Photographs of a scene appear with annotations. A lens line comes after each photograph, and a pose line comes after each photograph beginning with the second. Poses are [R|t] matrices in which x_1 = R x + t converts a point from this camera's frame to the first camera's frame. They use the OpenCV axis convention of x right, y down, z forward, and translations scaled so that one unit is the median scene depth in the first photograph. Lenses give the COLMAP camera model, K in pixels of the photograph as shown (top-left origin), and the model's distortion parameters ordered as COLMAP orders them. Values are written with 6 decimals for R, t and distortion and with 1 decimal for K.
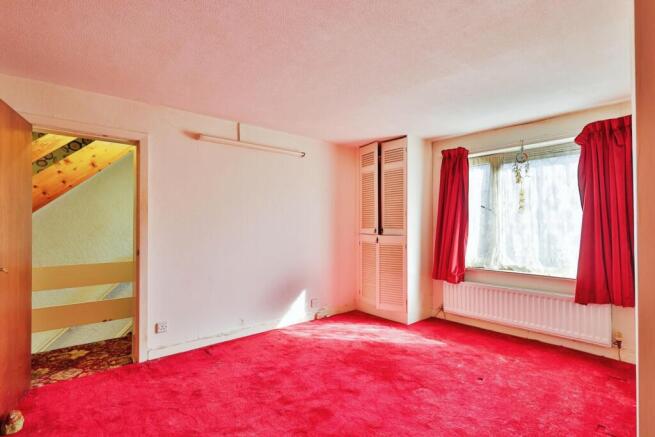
lens RADIAL K [[327.7, 0, 329.2], [0, 327.7, 222.5], [0, 0, 1]] dist [0.003433, 0.000861]
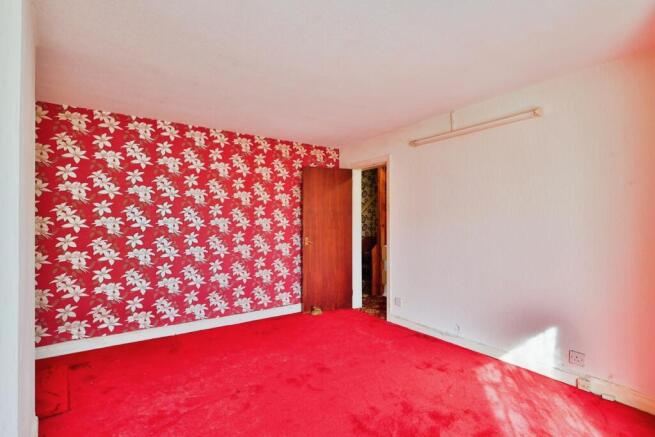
lens RADIAL K [[327.7, 0, 327.7], [0, 327.7, 220.1], [0, 0, 1]] dist [0.003433, 0.000861]
pose [[-0.102440, -0.012171, -0.994665, 0.692824], [-0.003903, 0.999922, -0.011834, 0.014657], [0.994732, 0.002670, -0.102479, 0.748037]]
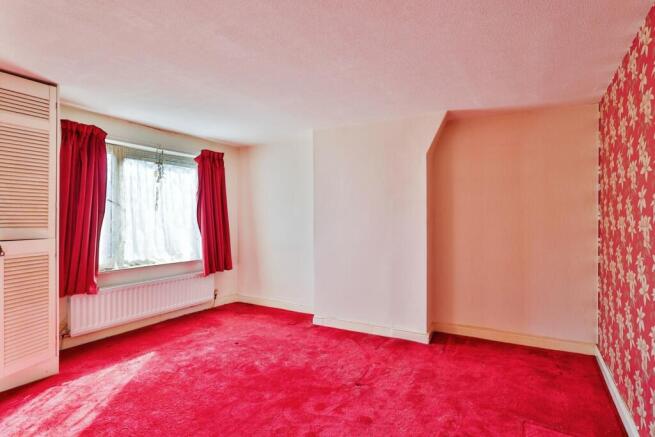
lens RADIAL K [[327.7, 0, 327.5], [0, 327.7, 216.4], [0, 0, 1]] dist [0.003433, 0.000861]
pose [[-0.290783, 0.010602, 0.956730, -0.619560], [0.000077, 0.999939, -0.011057, 0.005753], [-0.956789, -0.003141, -0.290766, 0.765102]]
